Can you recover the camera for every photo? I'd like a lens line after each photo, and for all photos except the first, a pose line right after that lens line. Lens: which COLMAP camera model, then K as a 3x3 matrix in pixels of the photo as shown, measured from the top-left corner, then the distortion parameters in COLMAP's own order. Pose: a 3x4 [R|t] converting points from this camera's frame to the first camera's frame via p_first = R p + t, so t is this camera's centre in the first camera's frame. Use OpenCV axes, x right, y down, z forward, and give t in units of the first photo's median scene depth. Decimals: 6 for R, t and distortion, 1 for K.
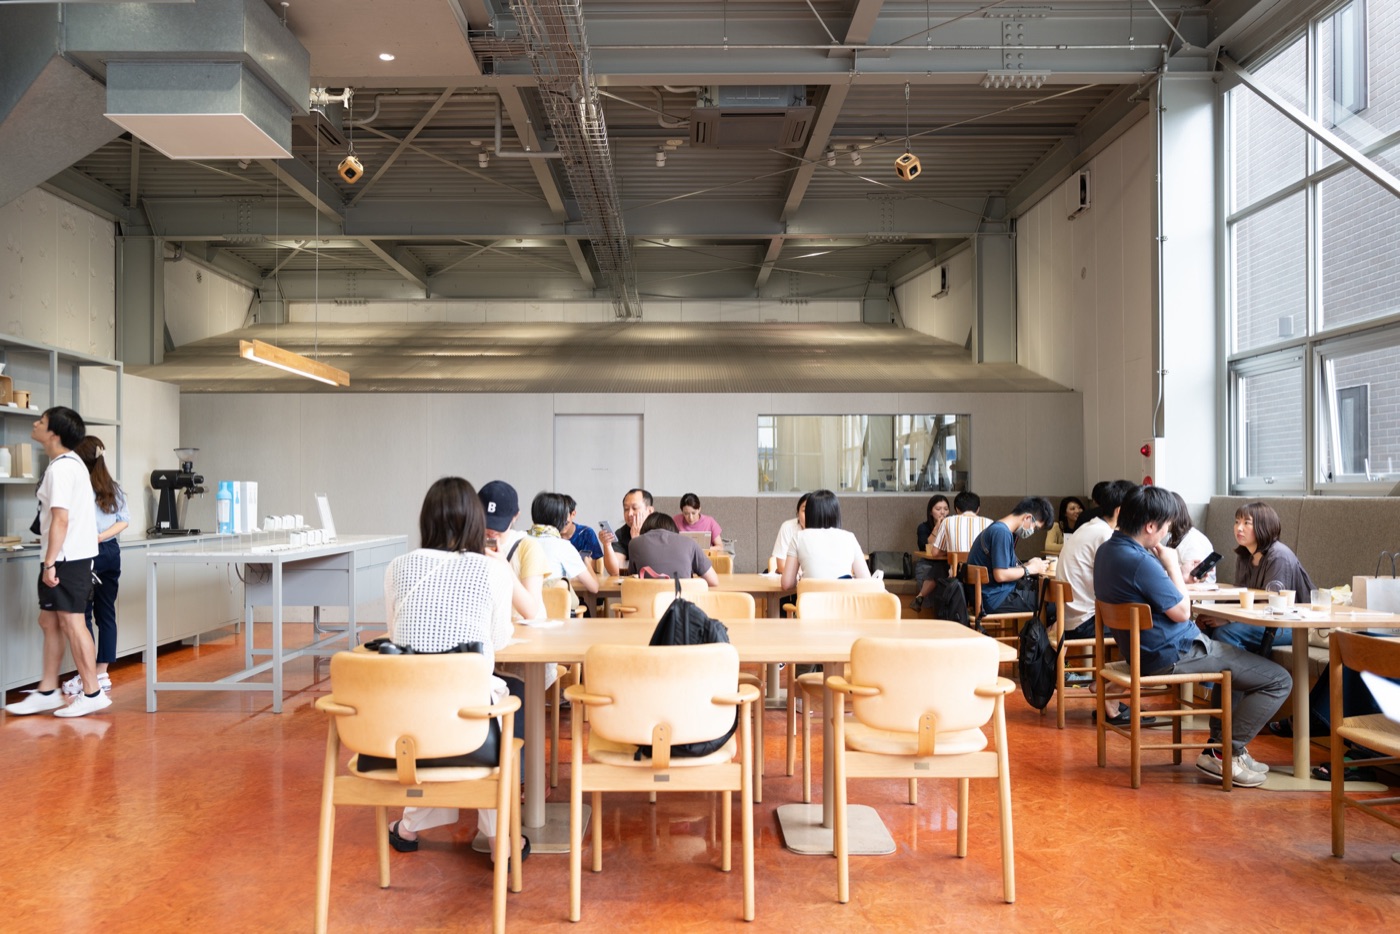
lens RADIAL K [[1085.5, 0, 700.0], [0, 1085.5, 467.0], [0, 0, 1]] dist [-0.033281, 0.000138]
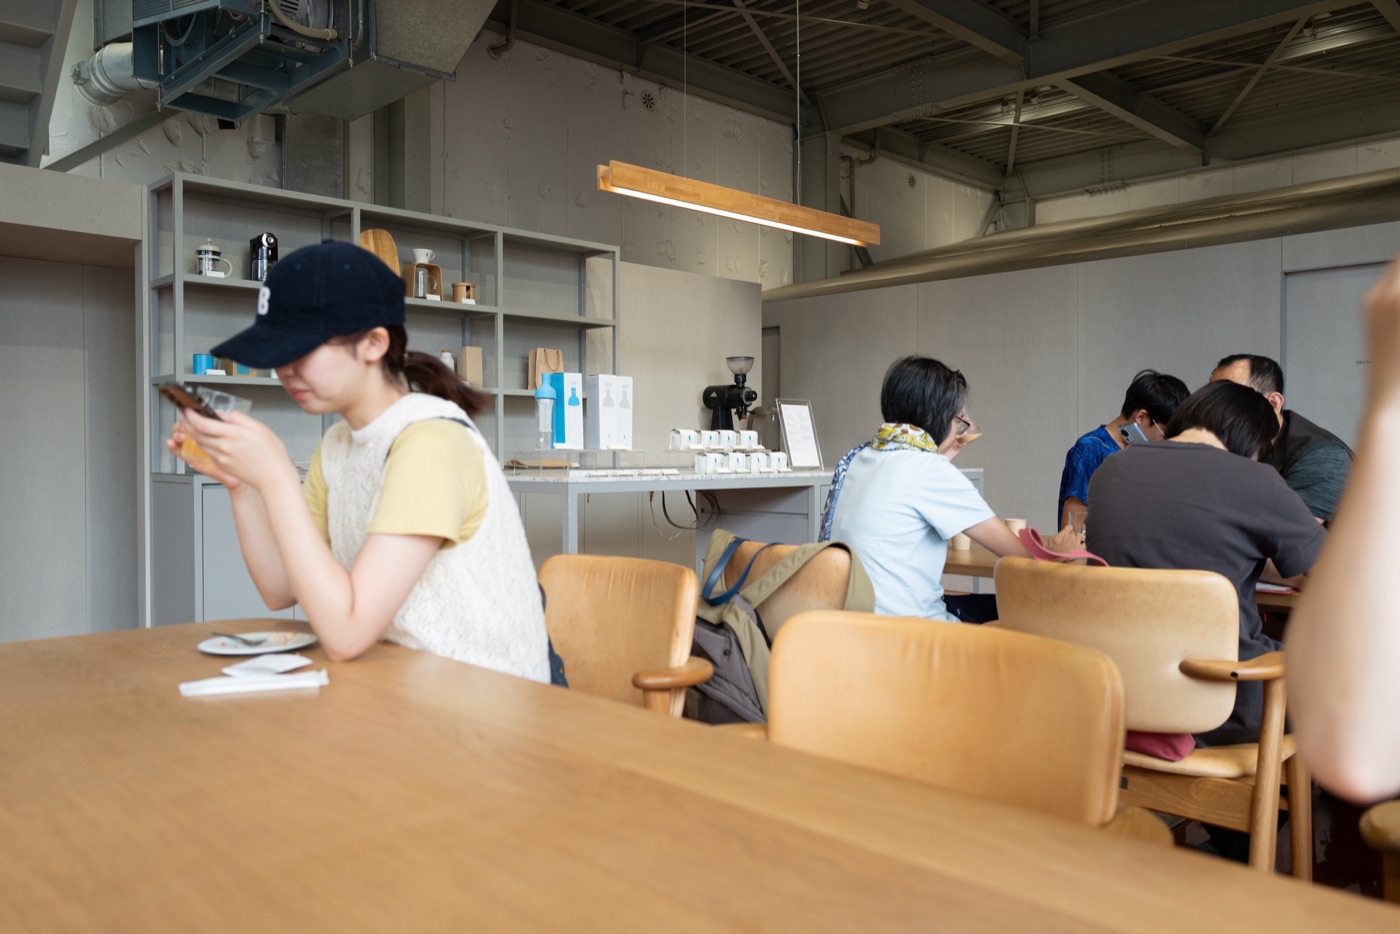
lens RADIAL K [[1085.5, 0, 700.0], [0, 1085.5, 467.0], [0, 0, 1]] dist [-0.033281, 0.000138]
pose [[0.692167, 0.010772, -0.721657, 0.061522], [0.018379, 0.999301, 0.032545, 0.028413], [0.721504, -0.035790, 0.691485, 0.326557]]
